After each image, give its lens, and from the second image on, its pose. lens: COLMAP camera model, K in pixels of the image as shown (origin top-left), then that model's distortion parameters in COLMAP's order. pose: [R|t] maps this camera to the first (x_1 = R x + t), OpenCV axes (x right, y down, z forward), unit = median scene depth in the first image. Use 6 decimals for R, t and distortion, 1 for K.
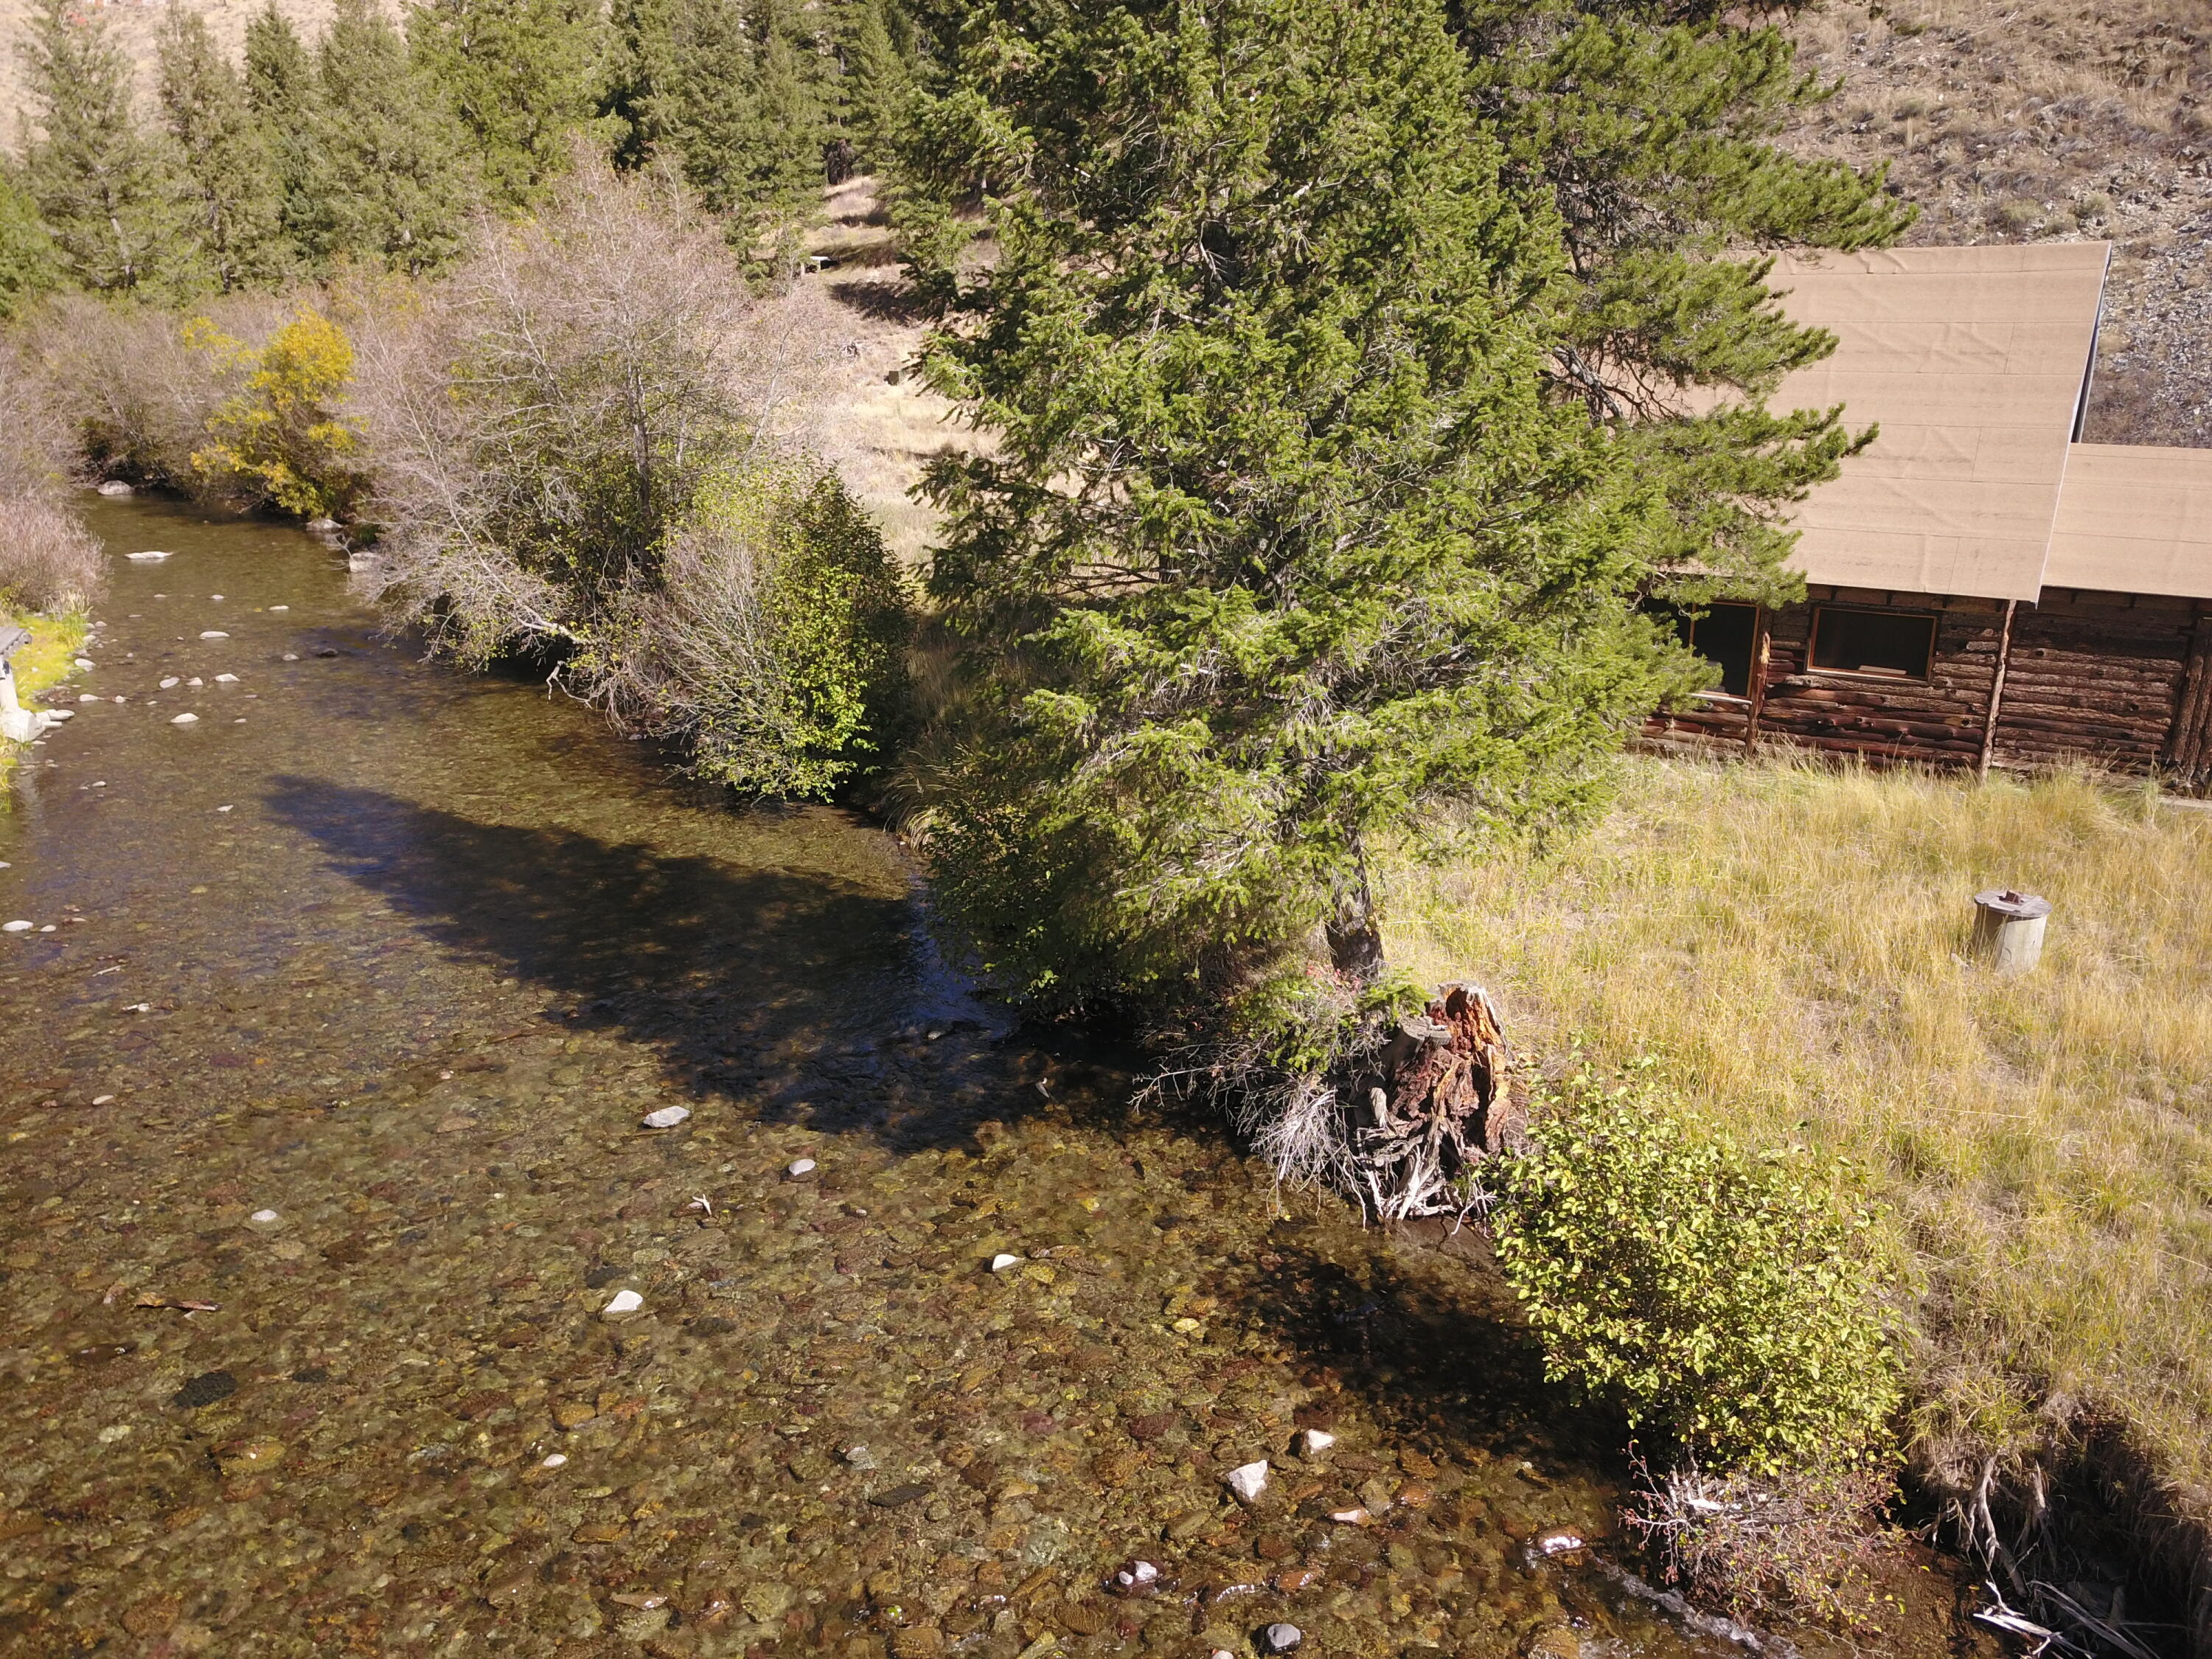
lens RADIAL K [[1627.3, 0, 1163.5], [0, 1627.3, 780.9], [0, 0, 1]] dist [0.053983, -0.054915]
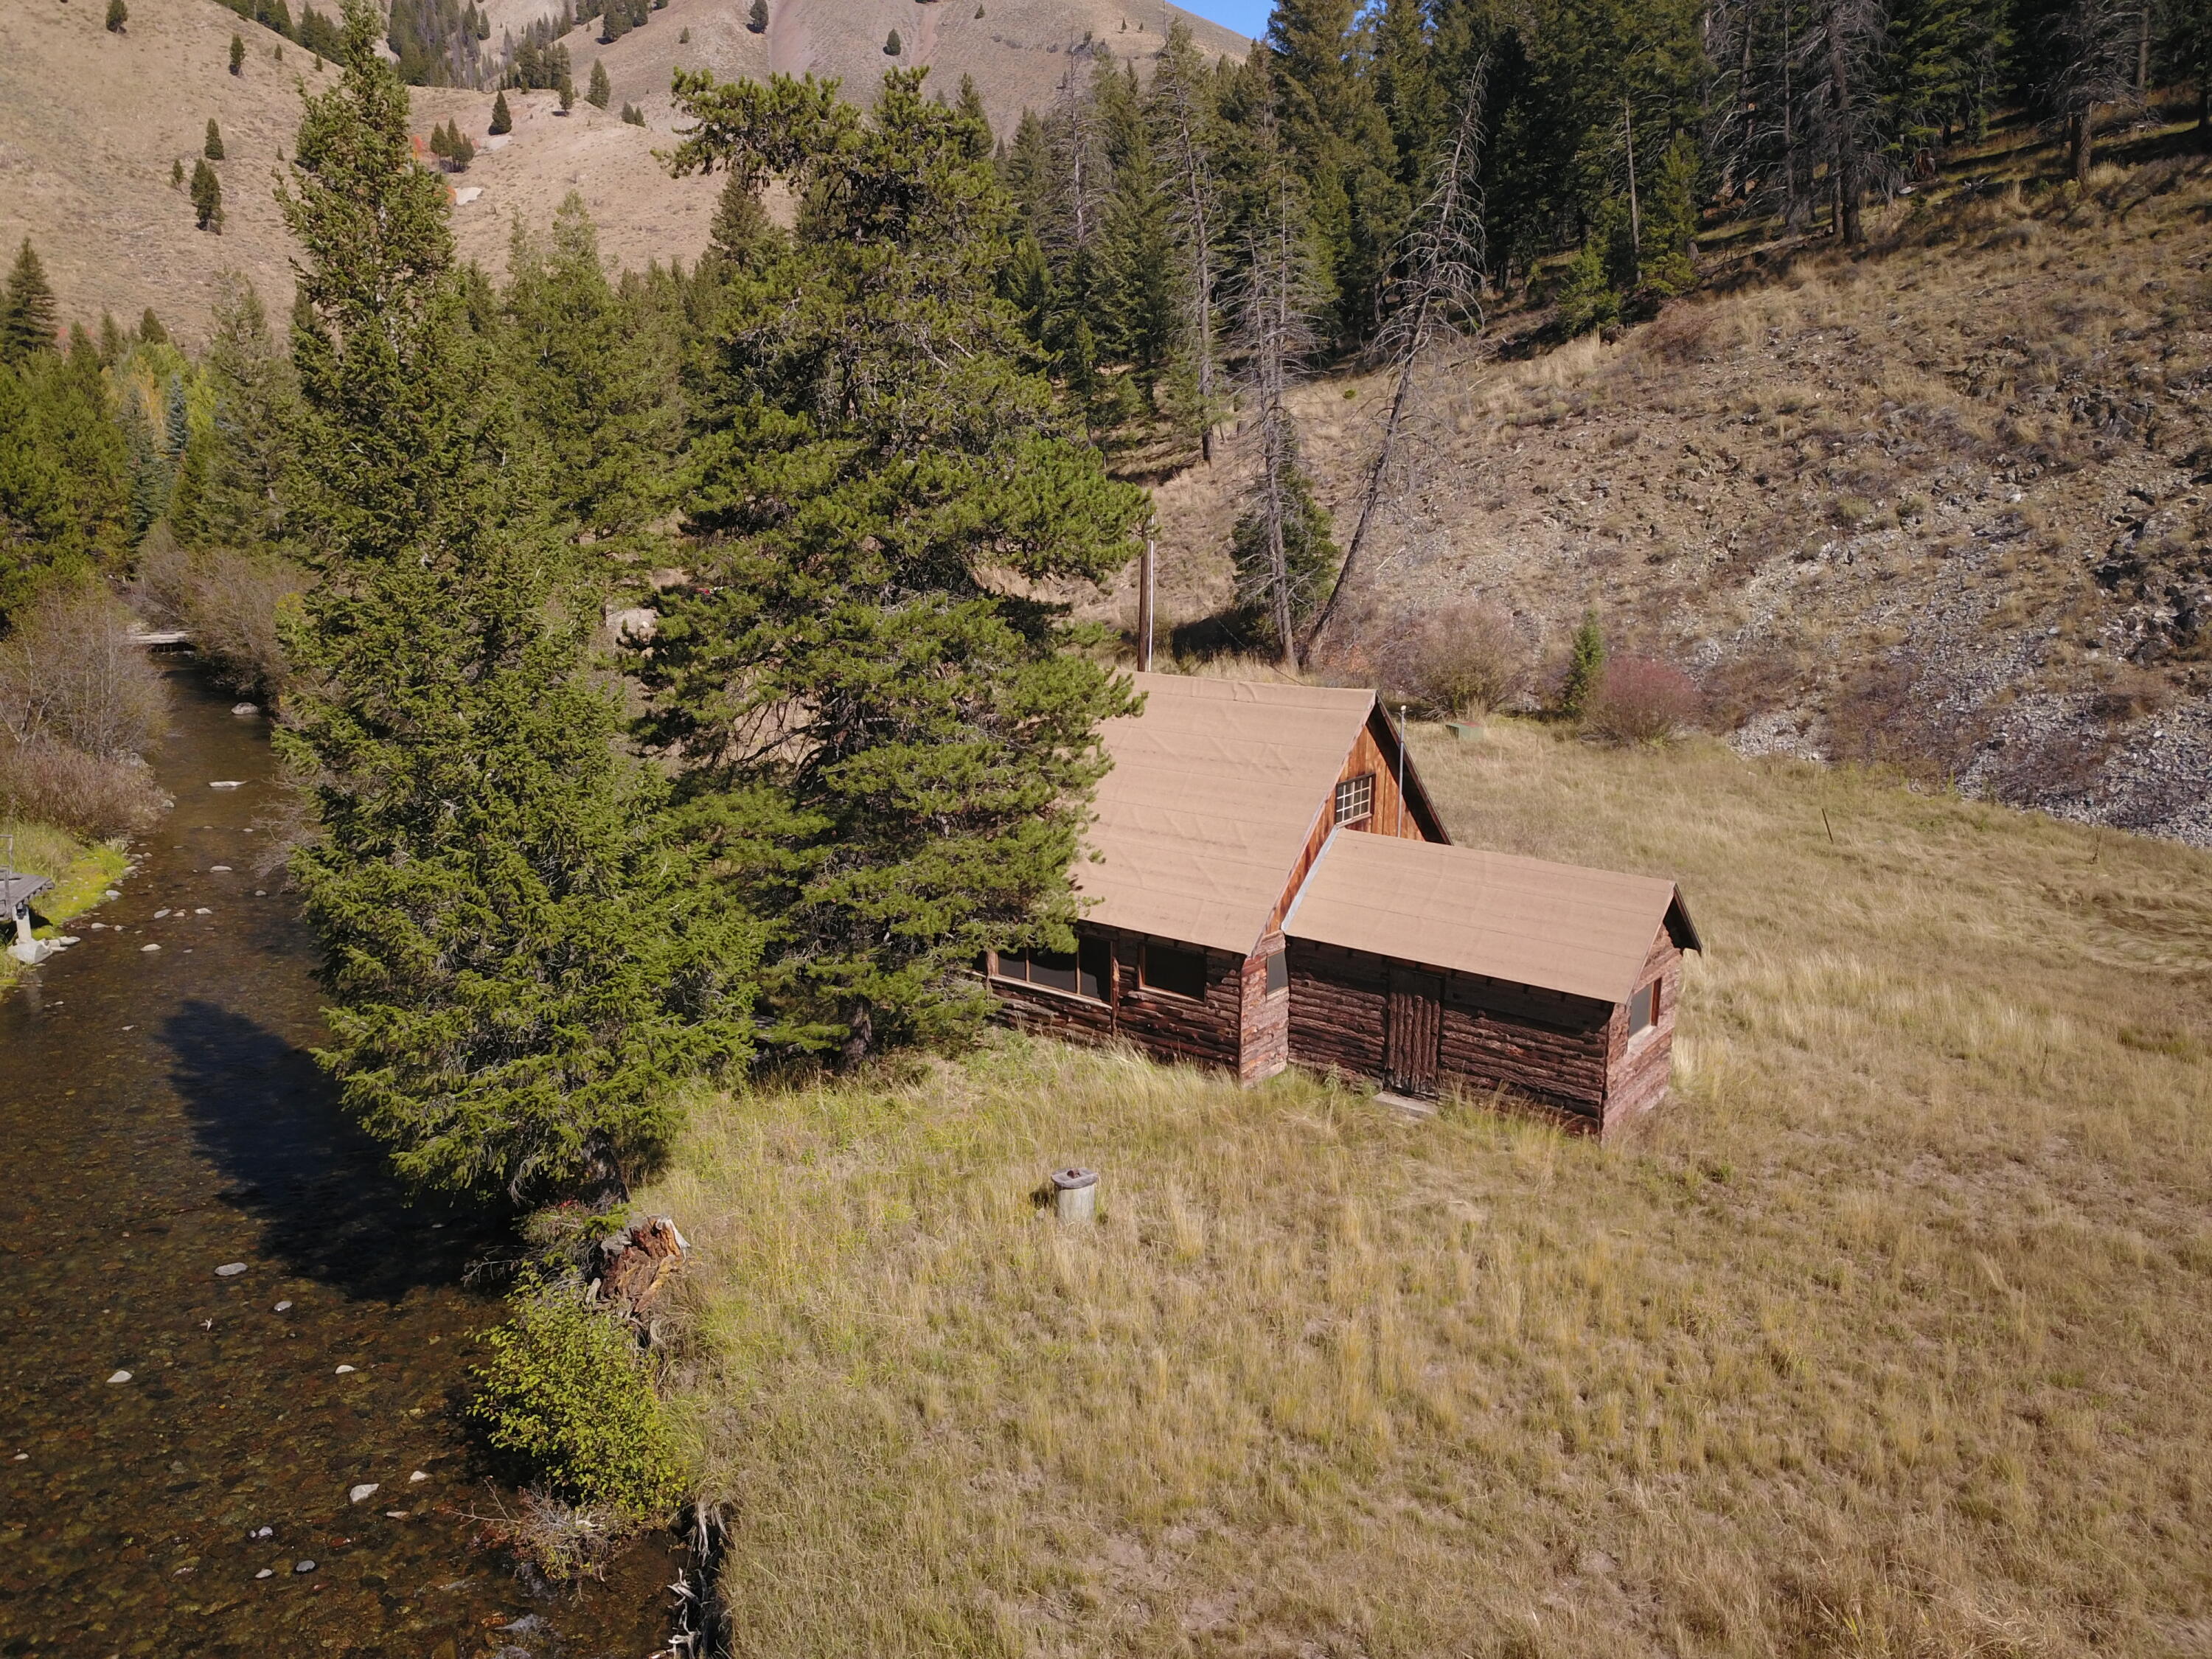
lens RADIAL K [[1627.3, 0, 1163.5], [0, 1627.3, 780.9], [0, 0, 1]] dist [0.053983, -0.054915]
pose [[0.993221, 0.029643, -0.112397, 0.189861], [-0.040390, 0.994698, -0.094571, -0.038173], [0.108997, 0.098470, 0.989153, -0.136235]]
